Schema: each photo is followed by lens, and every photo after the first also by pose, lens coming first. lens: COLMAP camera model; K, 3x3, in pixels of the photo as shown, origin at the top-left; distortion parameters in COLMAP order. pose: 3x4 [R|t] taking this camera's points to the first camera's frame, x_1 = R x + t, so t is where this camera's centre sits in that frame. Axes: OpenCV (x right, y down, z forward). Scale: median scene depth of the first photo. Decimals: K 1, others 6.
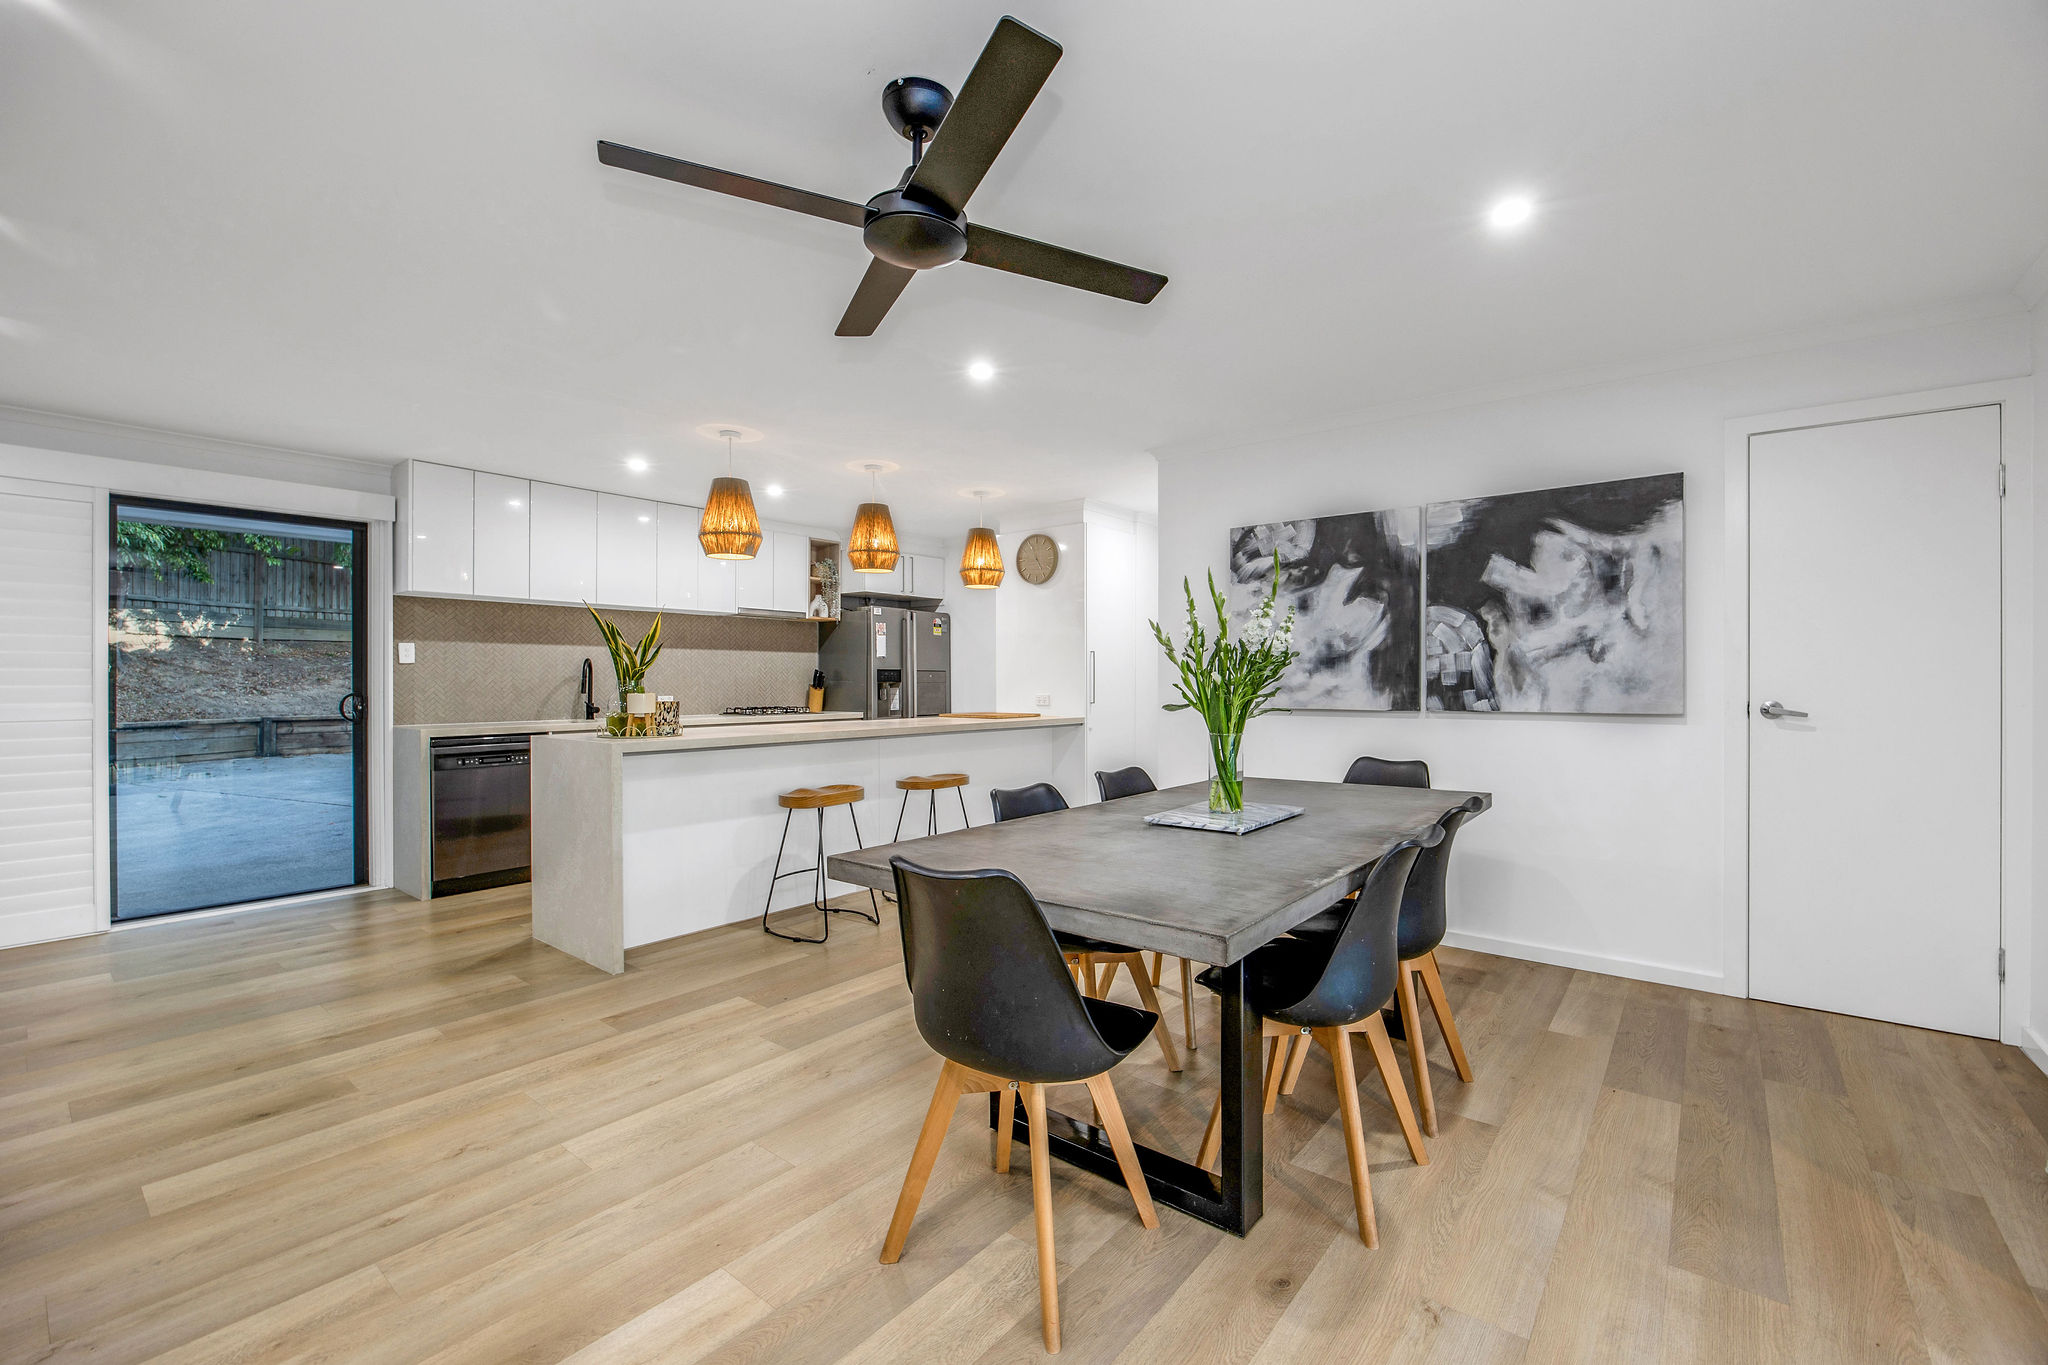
lens RADIAL K [[871.9, 0, 1029.5], [0, 871.9, 675.7], [0, 0, 1]] dist [-0.011537, 0.000139]
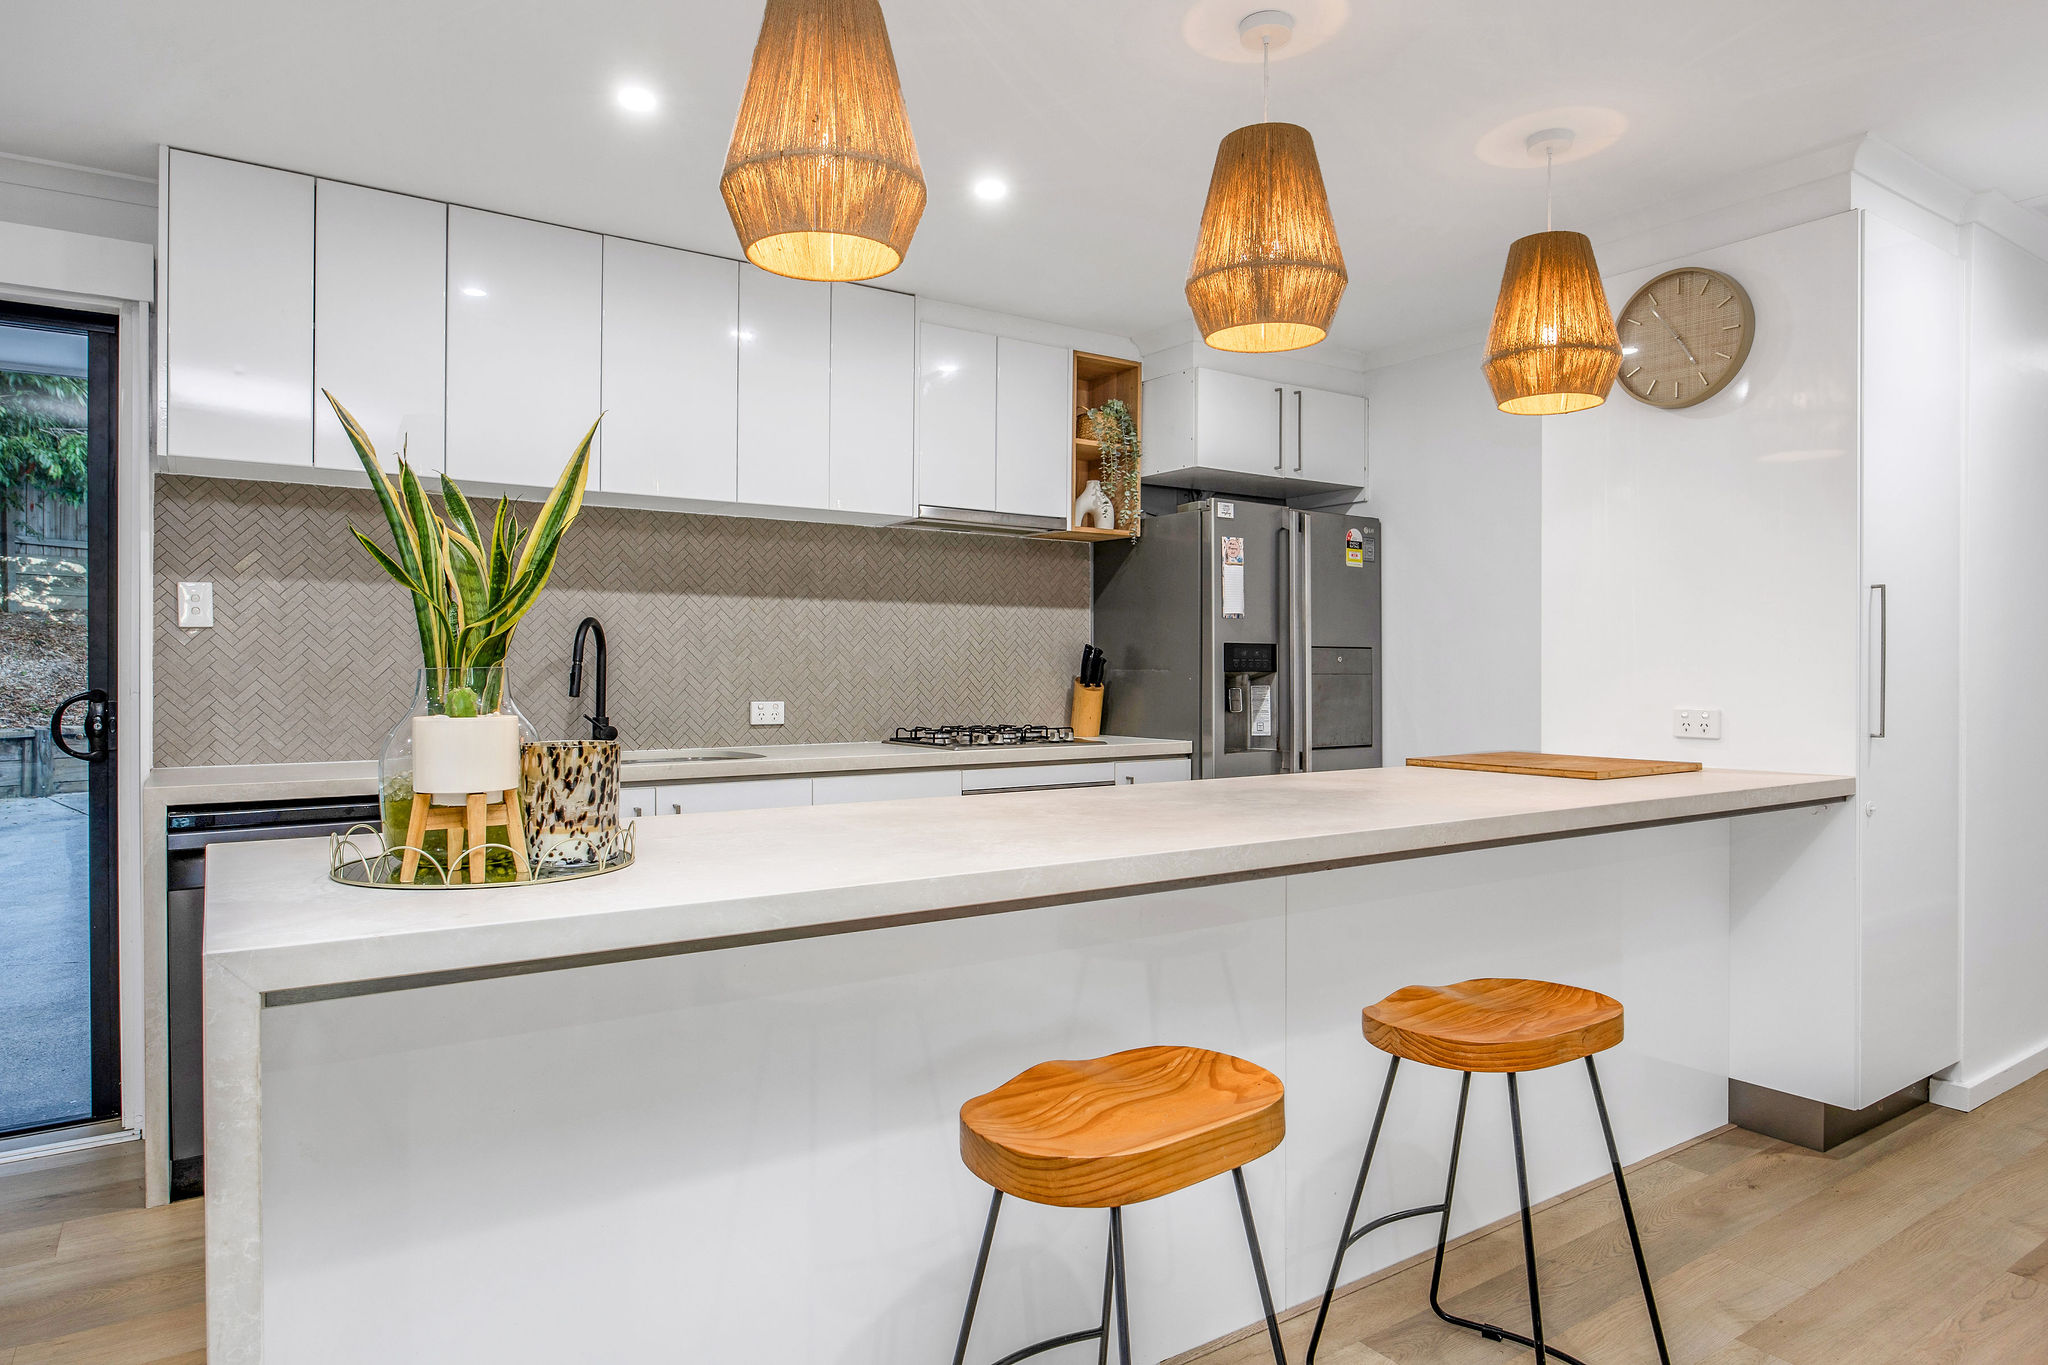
lens RADIAL K [[1264.7, 0, 1025.4], [0, 1264.7, 675.9], [0, 0, 1]] dist [-0.003524, -0.000083]
pose [[0.960017, 0.003713, -0.279916, -0.096029], [-0.000791, 0.999944, 0.010553, 0.002565], [0.279939, -0.009910, 0.959967, 0.374252]]
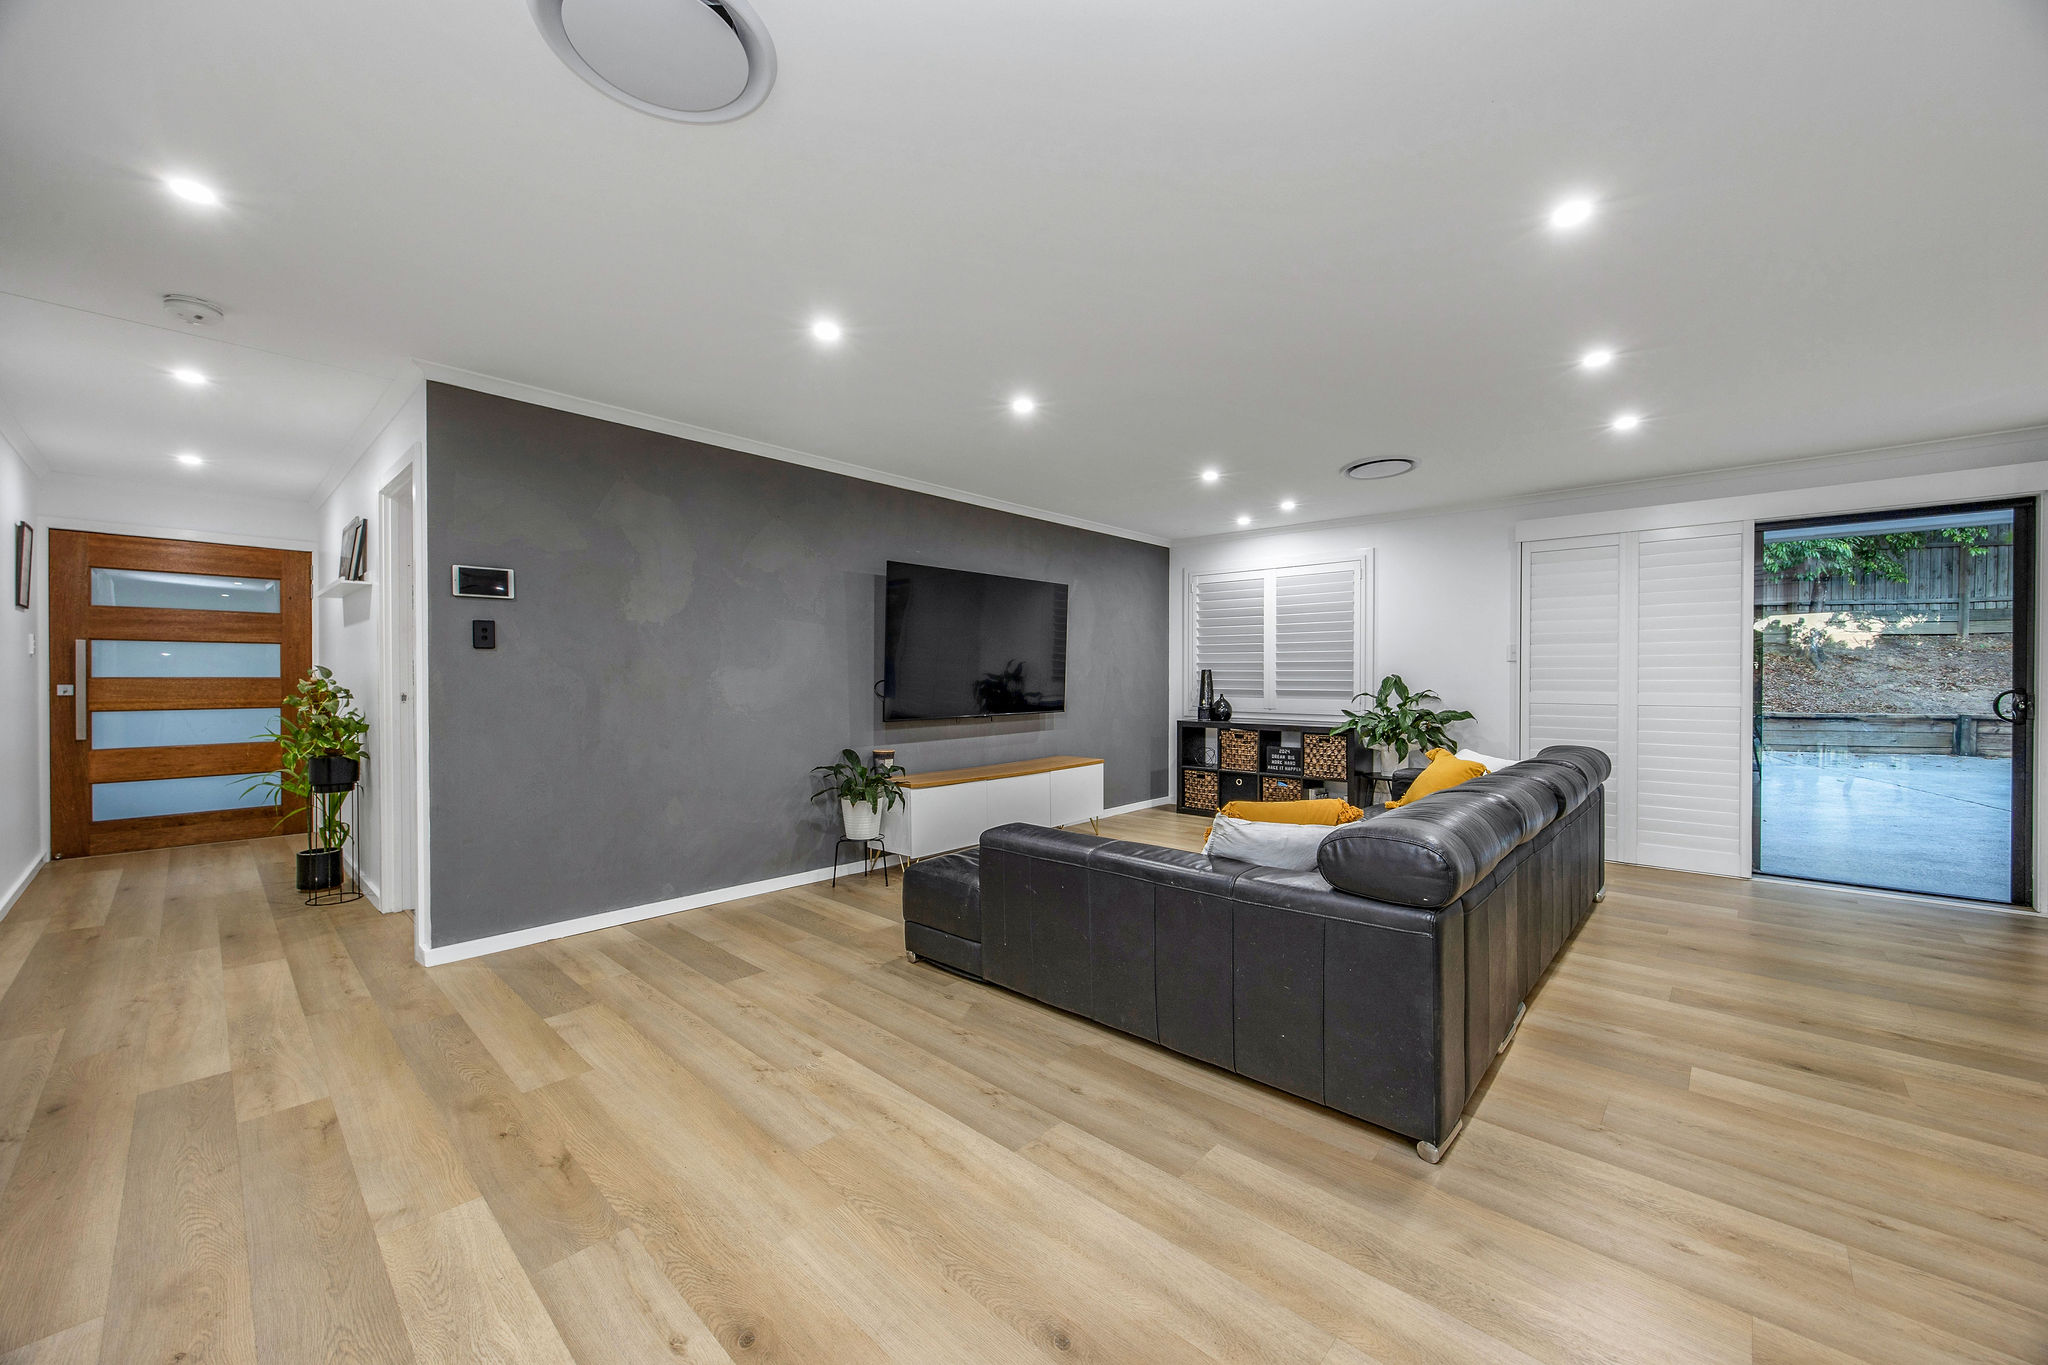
lens RADIAL K [[780.4, 0, 1029.6], [0, 780.4, 680.7], [0, 0, 1]] dist [-0.001855, -0.000156]
pose [[-0.077182, 0.006855, -0.996993, 0.074204], [0.004096, 0.999970, 0.006558, 0.000408], [0.997009, -0.003578, -0.077208, 0.034024]]
